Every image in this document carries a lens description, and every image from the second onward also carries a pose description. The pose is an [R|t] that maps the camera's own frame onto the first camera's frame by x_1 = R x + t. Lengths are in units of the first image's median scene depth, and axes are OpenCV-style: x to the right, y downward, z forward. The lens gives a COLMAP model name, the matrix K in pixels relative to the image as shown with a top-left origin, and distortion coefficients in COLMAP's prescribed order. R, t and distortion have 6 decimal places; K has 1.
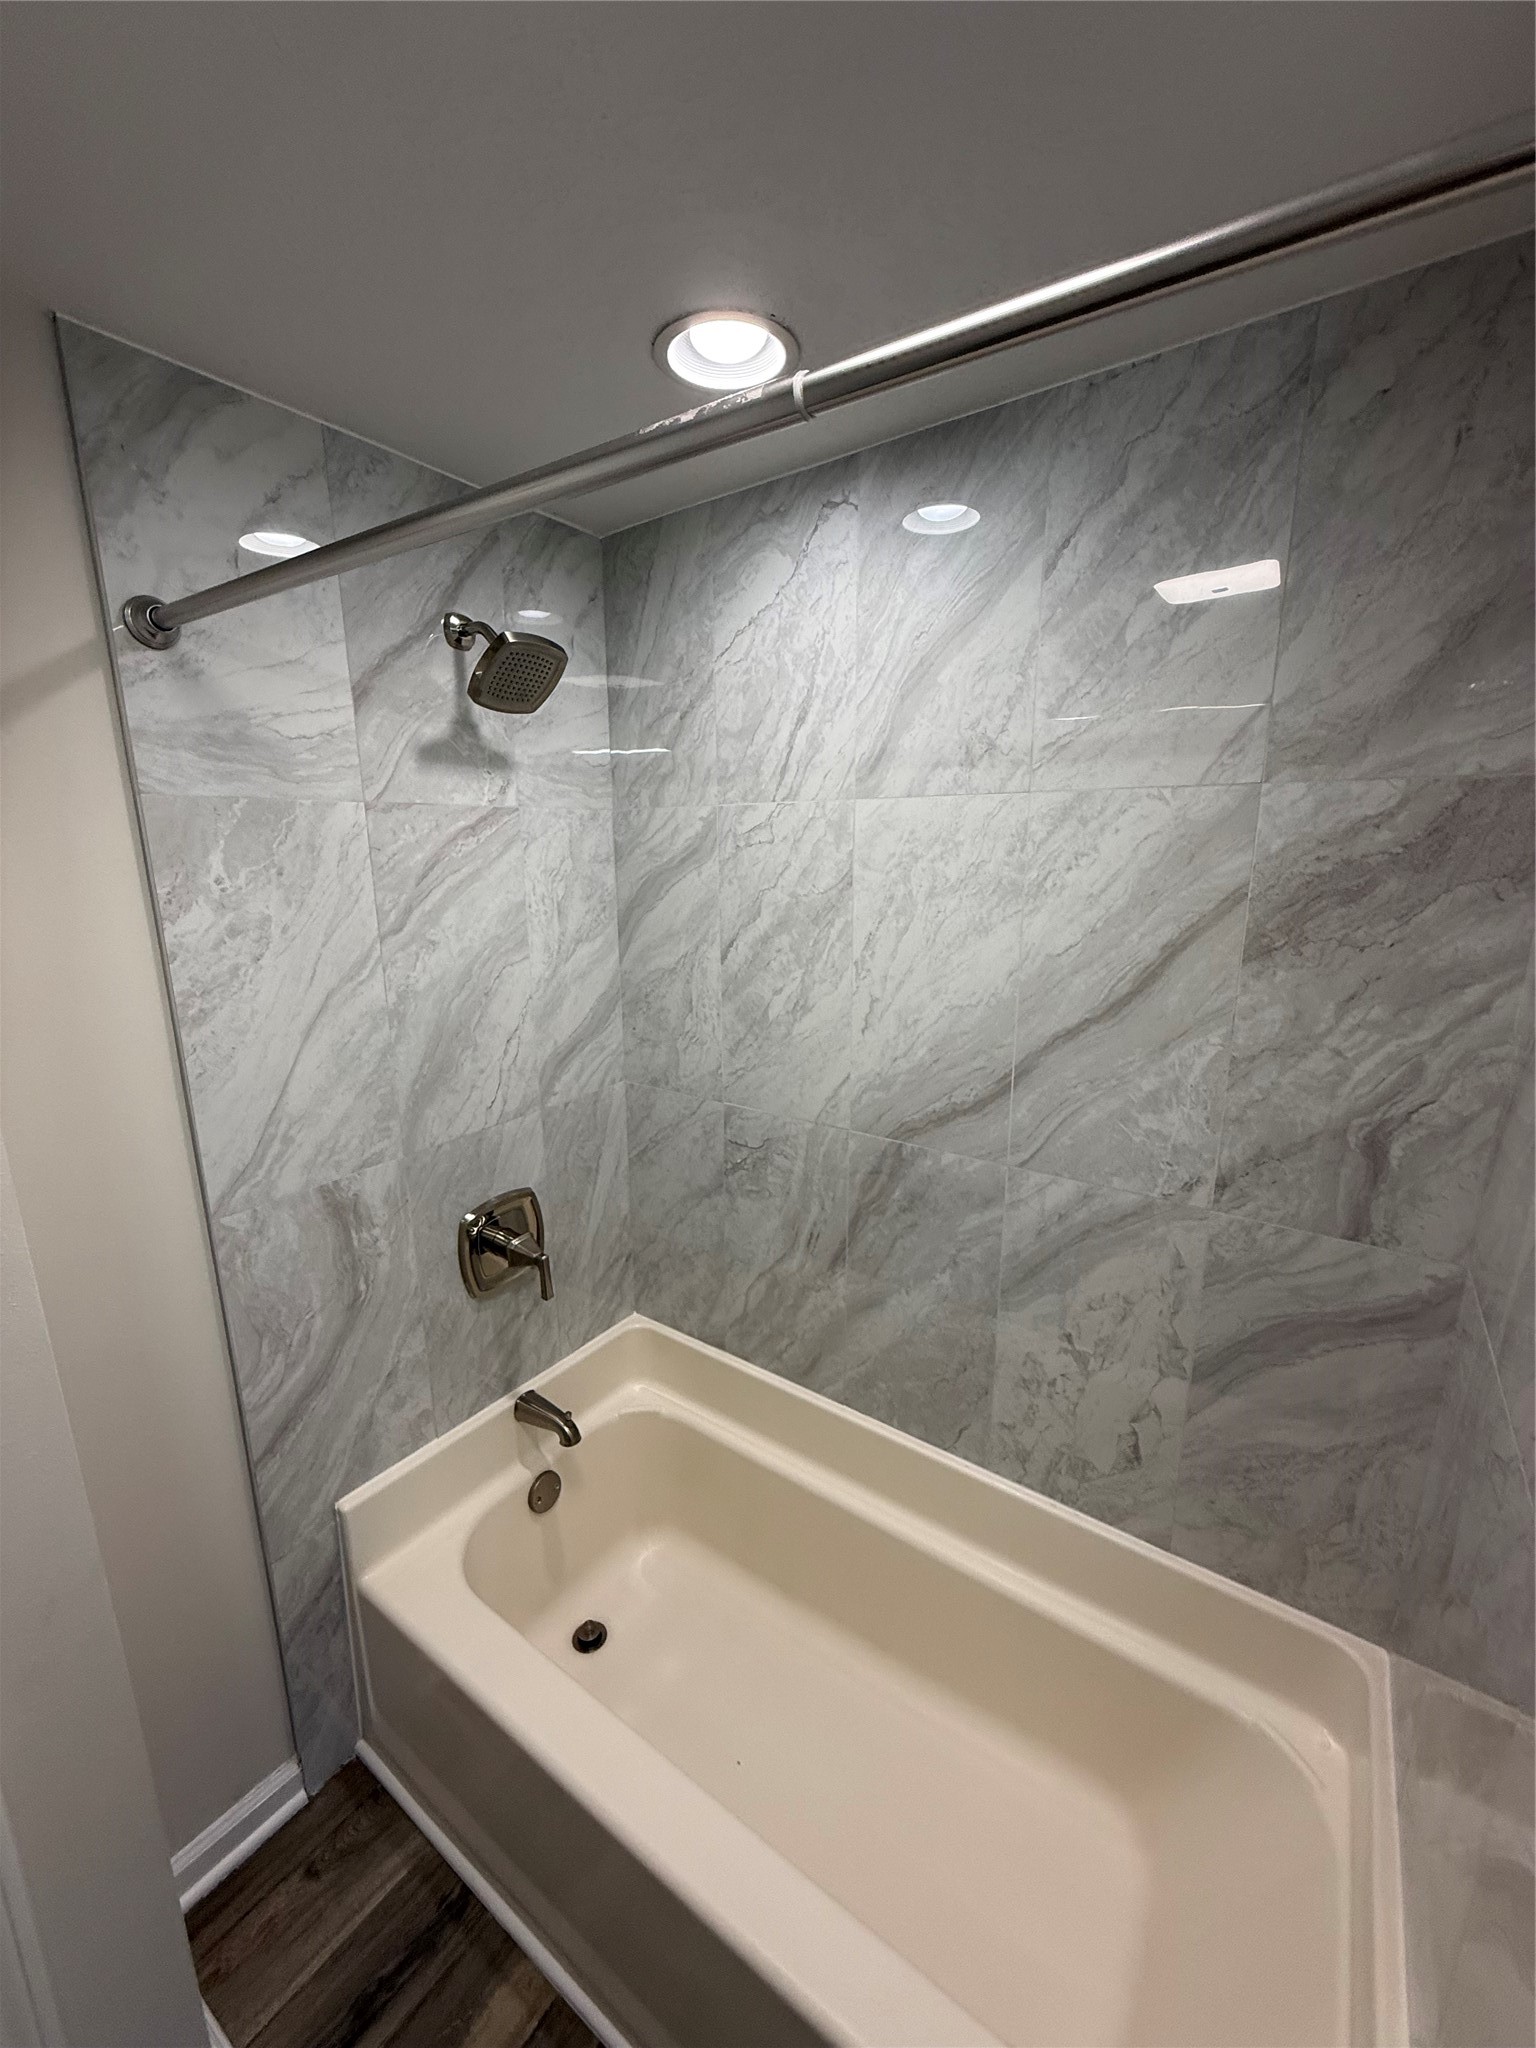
lens RADIAL K [[813.0, 0, 765.9], [0, 813.0, 1025.6], [0, 0, 1]] dist [-0.000057, -0.000003]
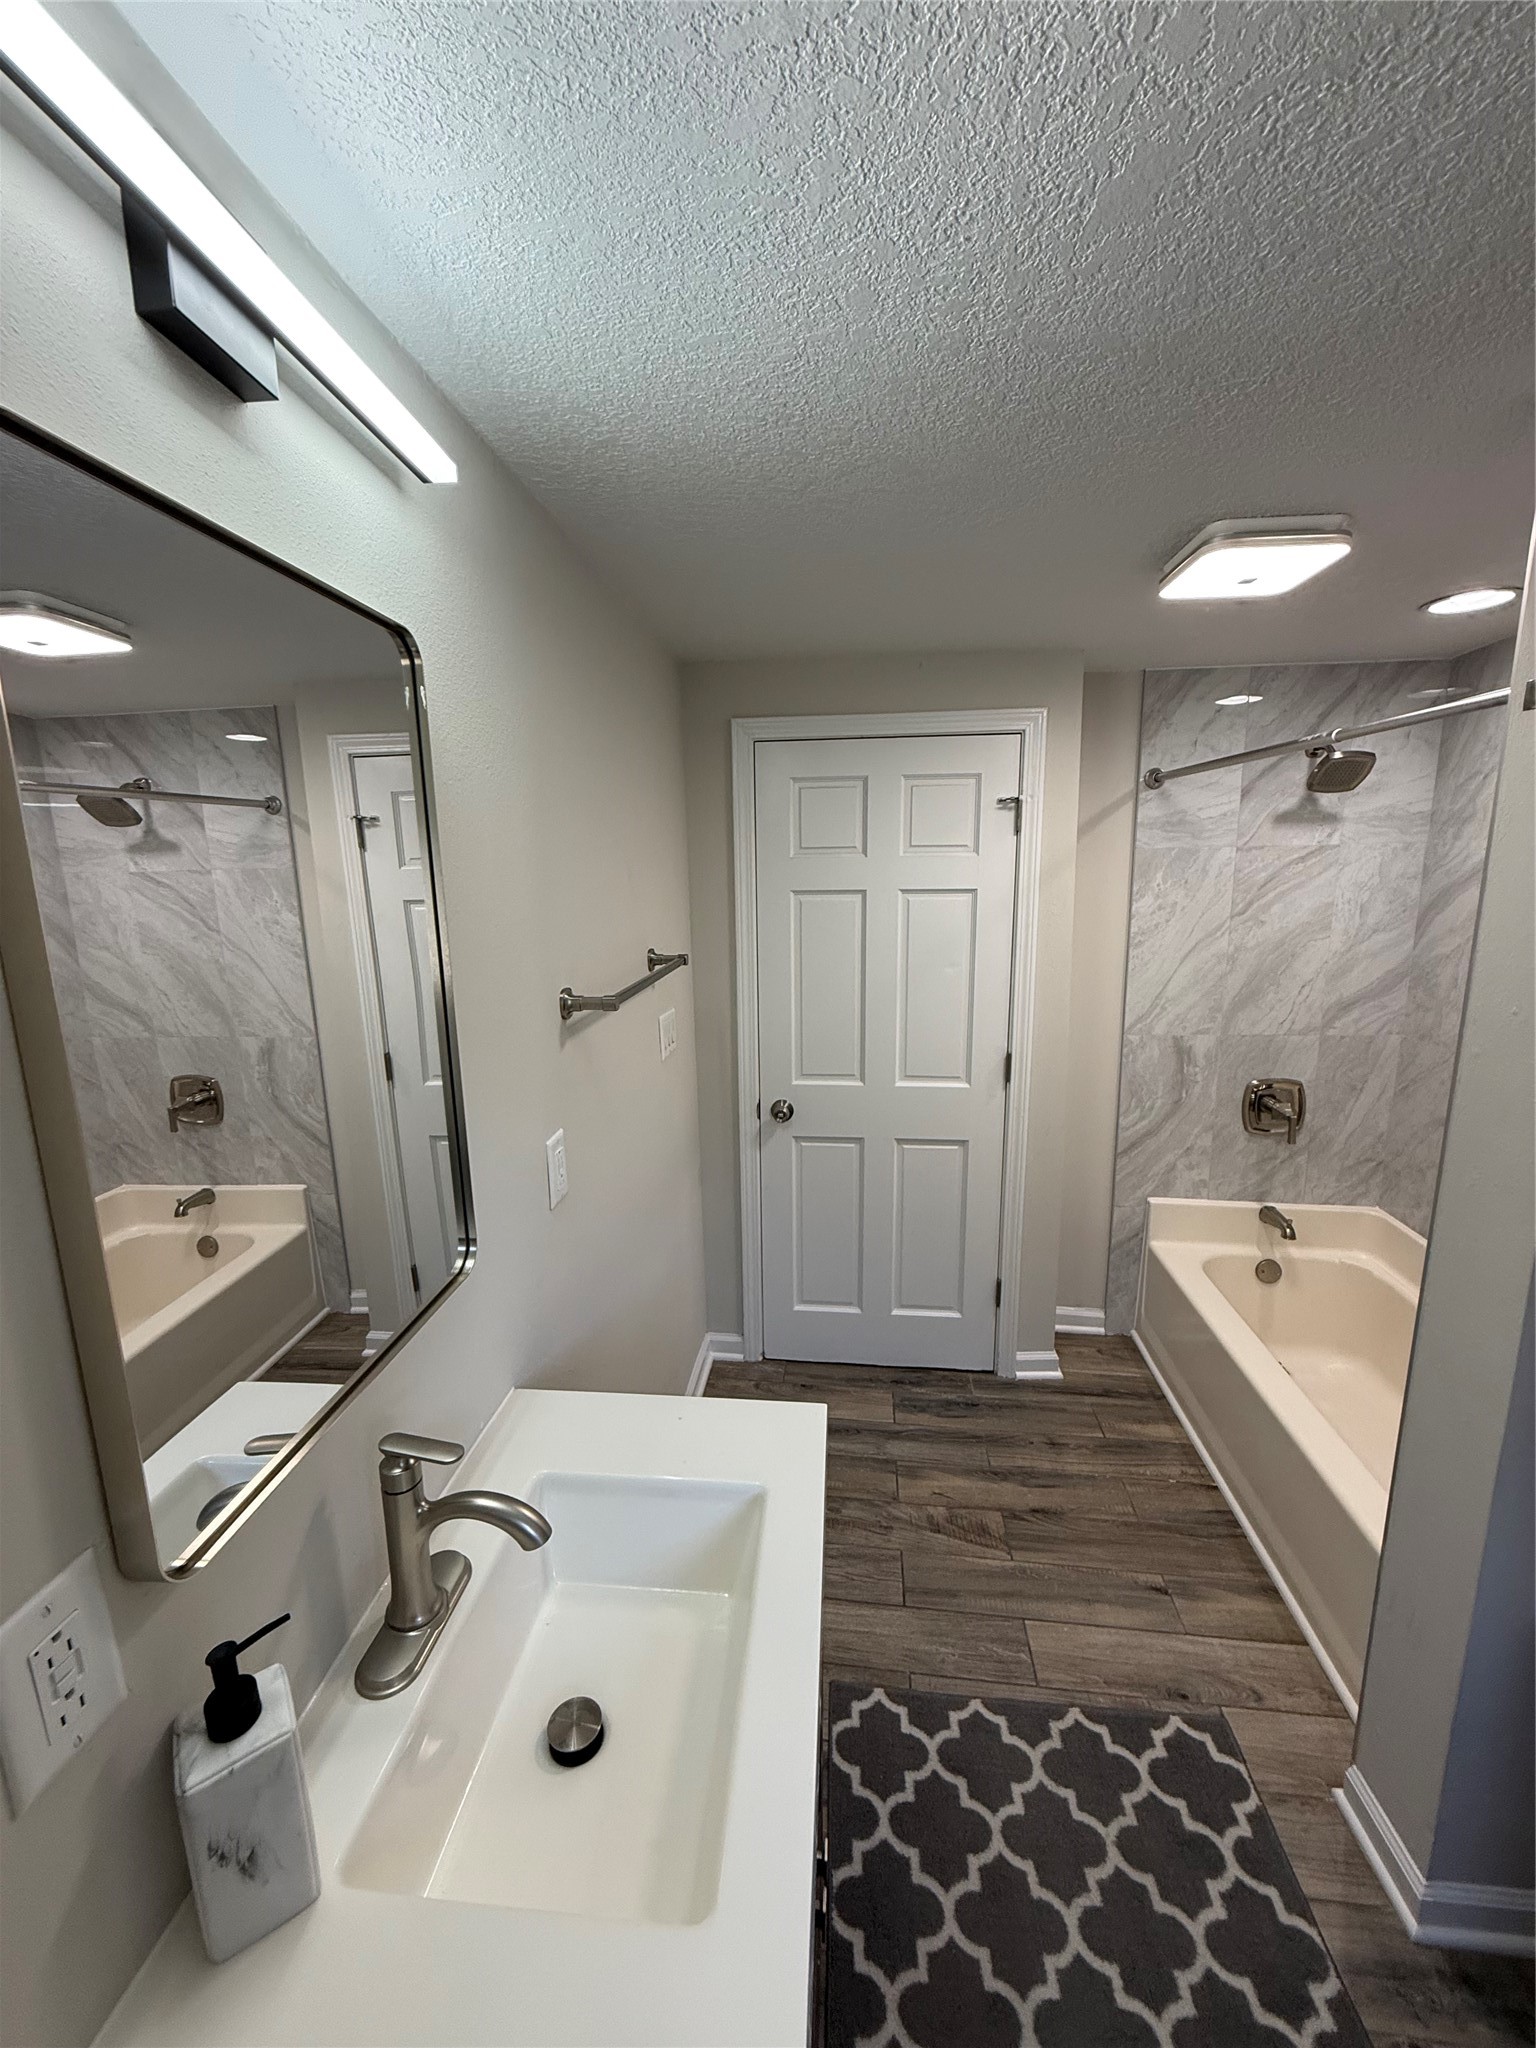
lens RADIAL K [[813.0, 0, 763.6], [0, 813.0, 1011.5], [0, 0, 1]] dist [-0.000057, -0.000003]
pose [[0.481776, 0.153981, -0.862659, 0.613851], [-0.177372, 0.981199, 0.076082, 0.144733], [0.858155, 0.116357, 0.500030, -0.789884]]
